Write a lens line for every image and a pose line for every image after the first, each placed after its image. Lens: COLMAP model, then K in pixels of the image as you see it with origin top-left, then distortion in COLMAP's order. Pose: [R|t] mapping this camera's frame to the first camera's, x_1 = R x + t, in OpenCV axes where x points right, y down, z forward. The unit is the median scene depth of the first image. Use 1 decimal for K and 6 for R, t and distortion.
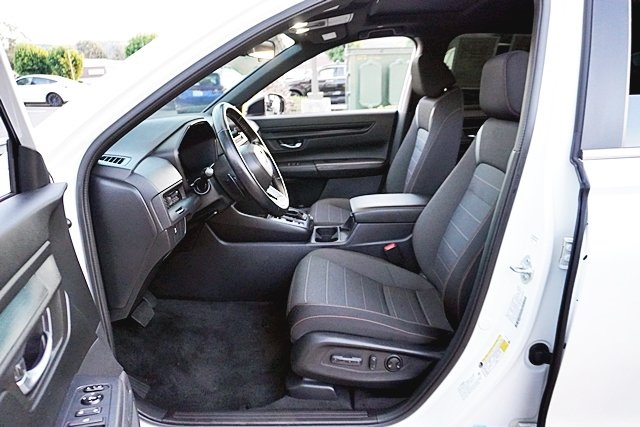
lens RADIAL K [[436.4, 0, 320.3], [0, 436.4, 213.3], [0, 0, 1]] dist [-0.022282, 0.014858]
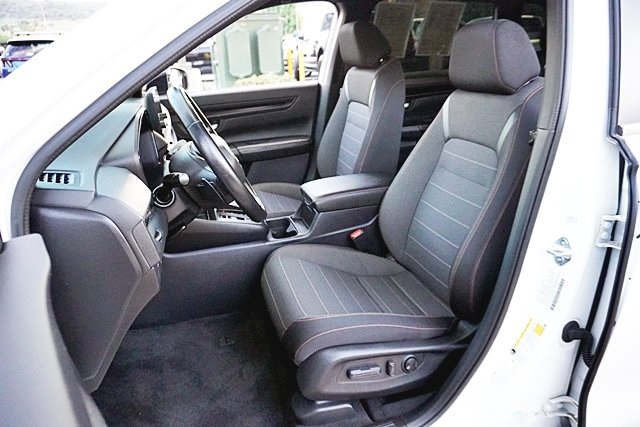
lens RADIAL K [[436.4, 0, 321.8], [0, 436.4, 213.4], [0, 0, 1]] dist [-0.022282, 0.014858]
pose [[0.950658, -0.120690, 0.285803, -0.183200], [0.100990, 0.991440, 0.082750, -0.053883], [-0.293344, -0.049804, 0.954709, 0.141712]]
